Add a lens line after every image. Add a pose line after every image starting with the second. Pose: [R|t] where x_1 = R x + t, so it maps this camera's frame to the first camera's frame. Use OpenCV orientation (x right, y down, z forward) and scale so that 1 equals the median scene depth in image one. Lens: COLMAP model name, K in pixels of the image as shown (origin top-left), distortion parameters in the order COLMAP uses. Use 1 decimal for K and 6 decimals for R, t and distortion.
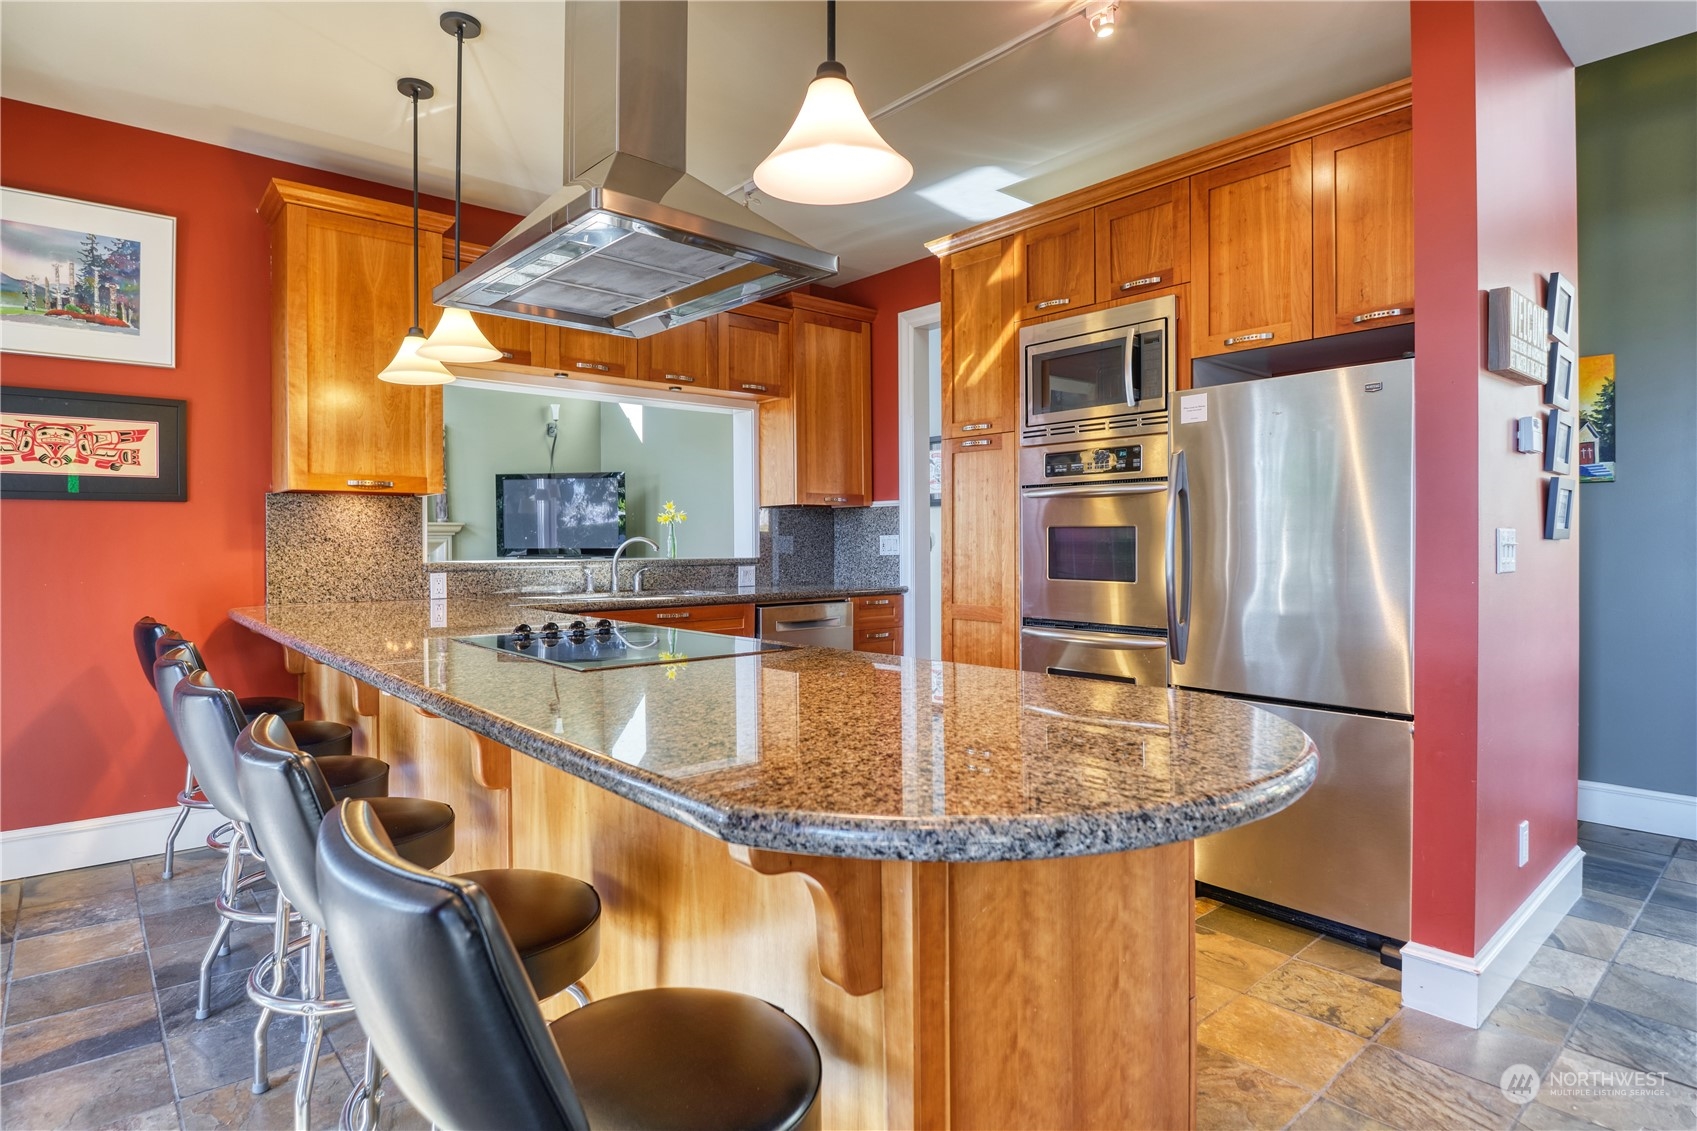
lens RADIAL K [[905.8, 0, 857.9], [0, 905.8, 552.2], [0, 0, 1]] dist [-0.015349, -0.007009]
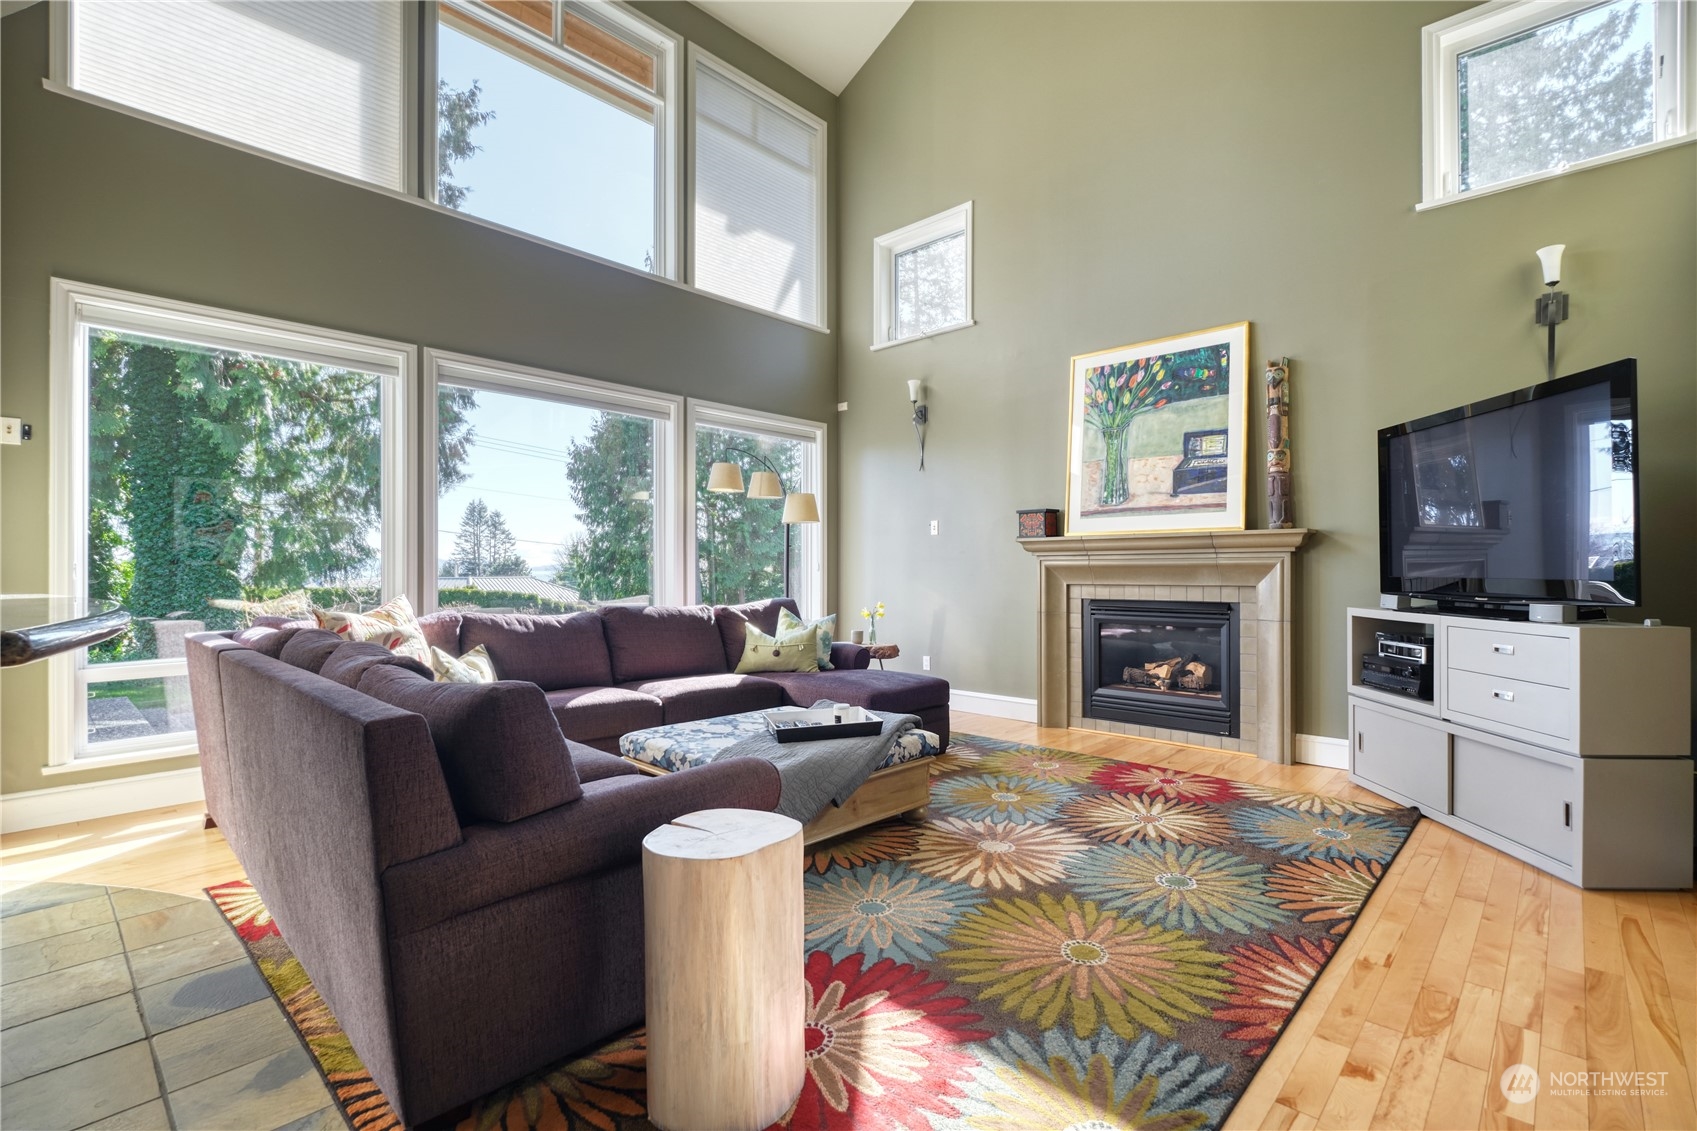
lens RADIAL K [[759.6, 0, 852.1], [0, 759.6, 564.8], [0, 0, 1]] dist [-0.002870, -0.003153]
pose [[0.092194, 0.006280, -0.995721, -0.011972], [-0.011820, 0.999917, 0.005212, -0.028133], [0.995671, 0.011289, 0.092260, 1.929467]]
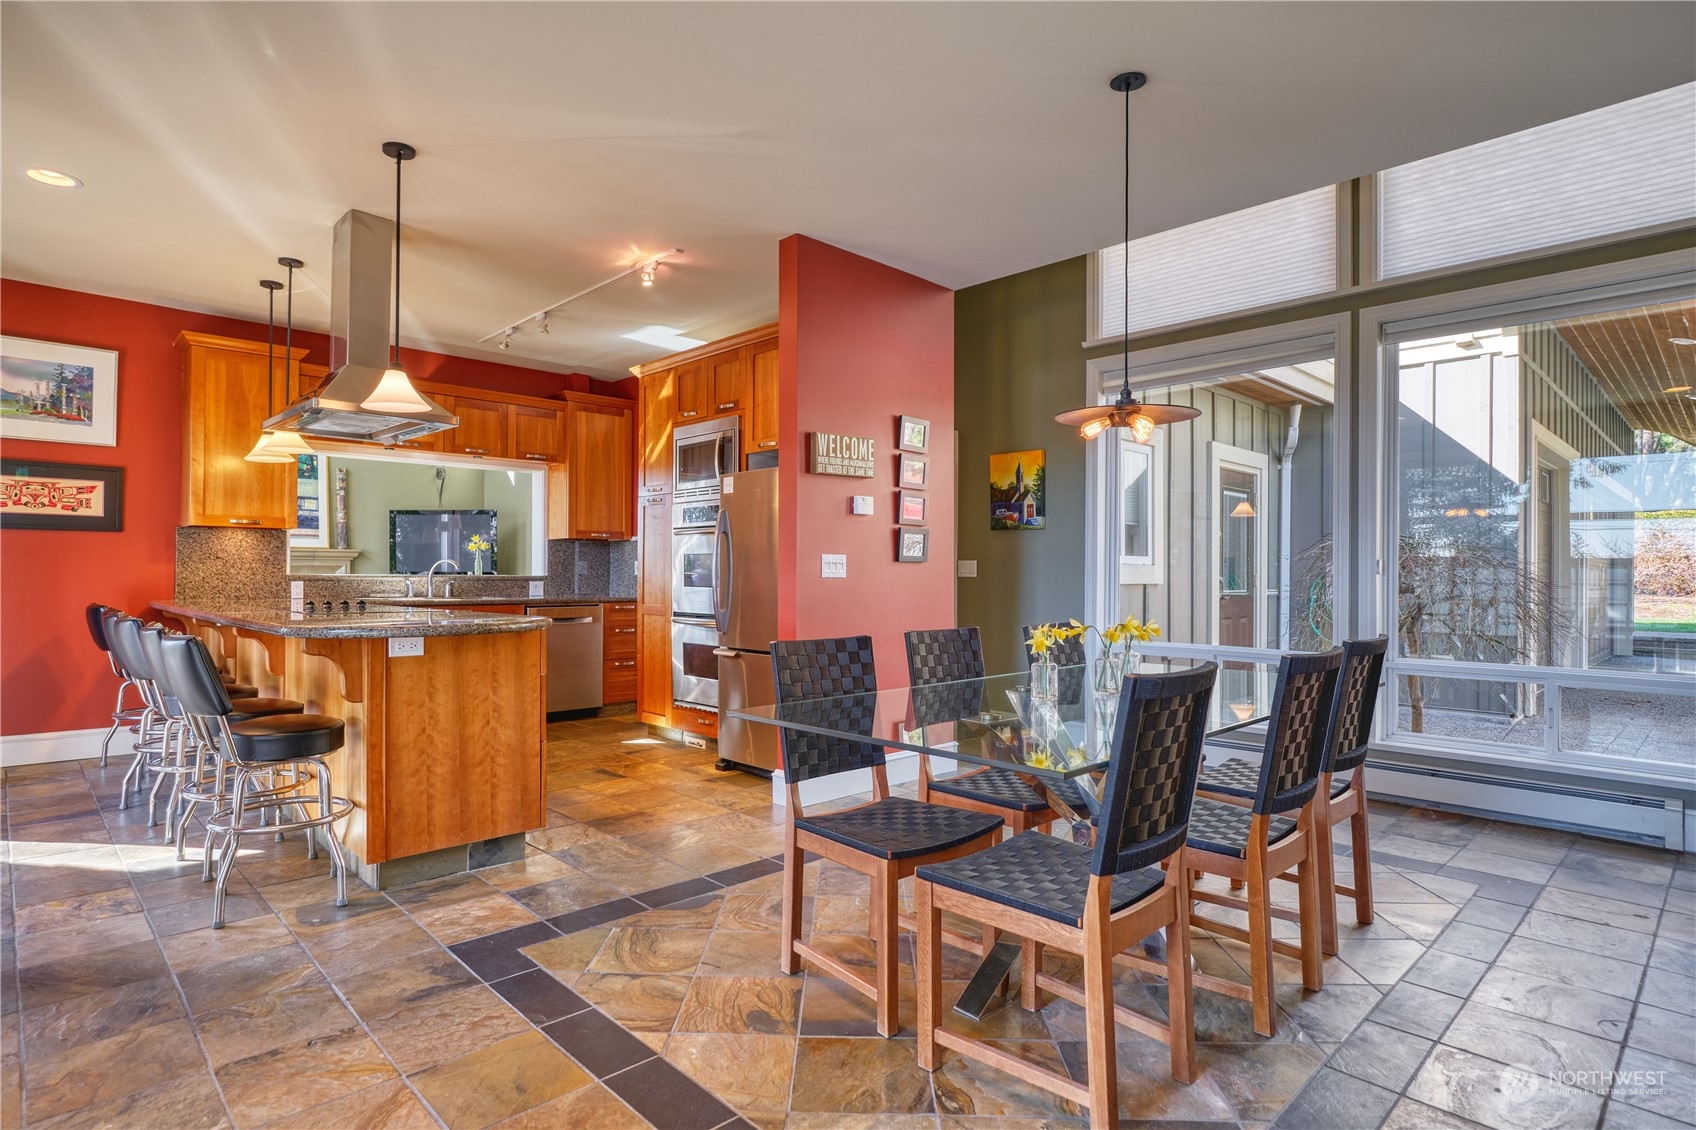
lens RADIAL K [[869.4, 0, 847.2], [0, 869.4, 571.1], [0, 0, 1]] dist [-0.017221, 0.003189]
pose [[0.998225, 0.009057, 0.058867, 0.415709], [-0.008154, 0.999846, -0.015563, 0.024402], [-0.058998, 0.015056, 0.998145, -0.557461]]
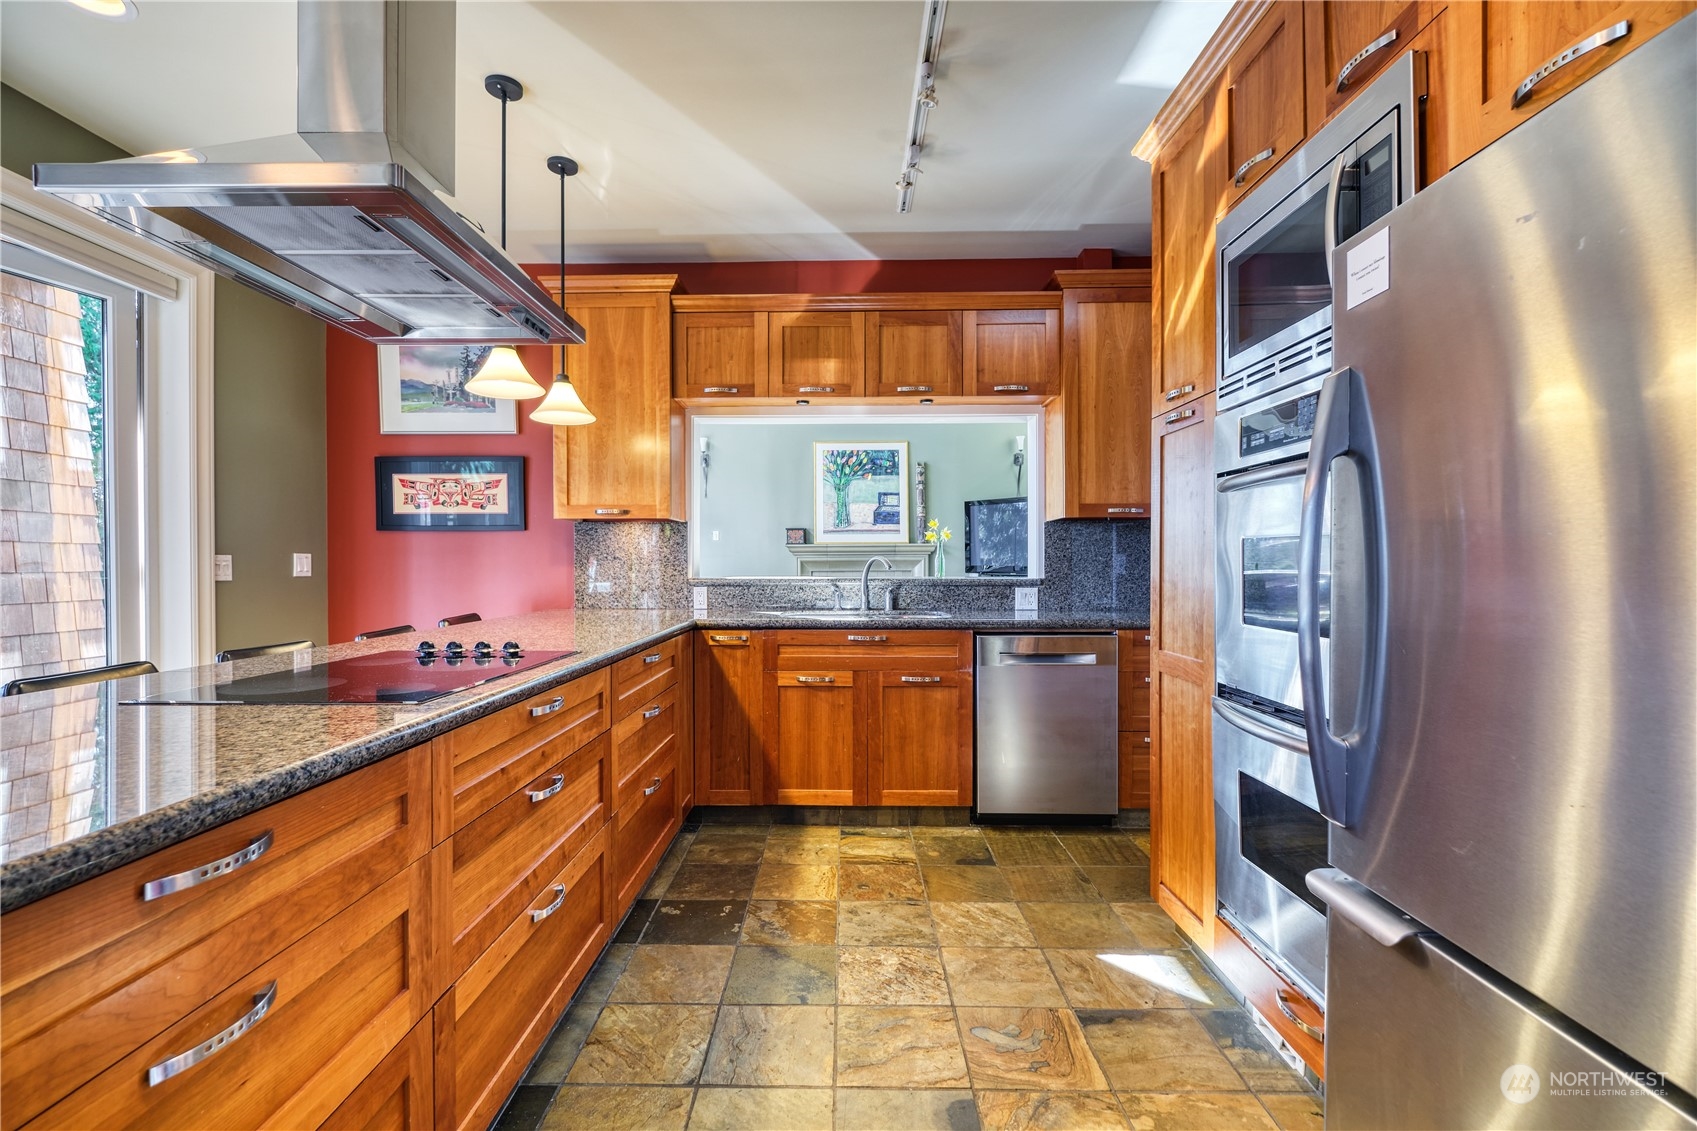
lens RADIAL K [[759.6, 0, 812.6], [0, 759.6, 565.8], [0, 0, 1]] dist [-0.002870, -0.003153]
pose [[0.731681, 0.007921, -0.681602, 0.353827], [-0.010073, 0.999949, 0.000808, -0.007517], [0.681573, 0.006274, 0.731723, 0.443433]]
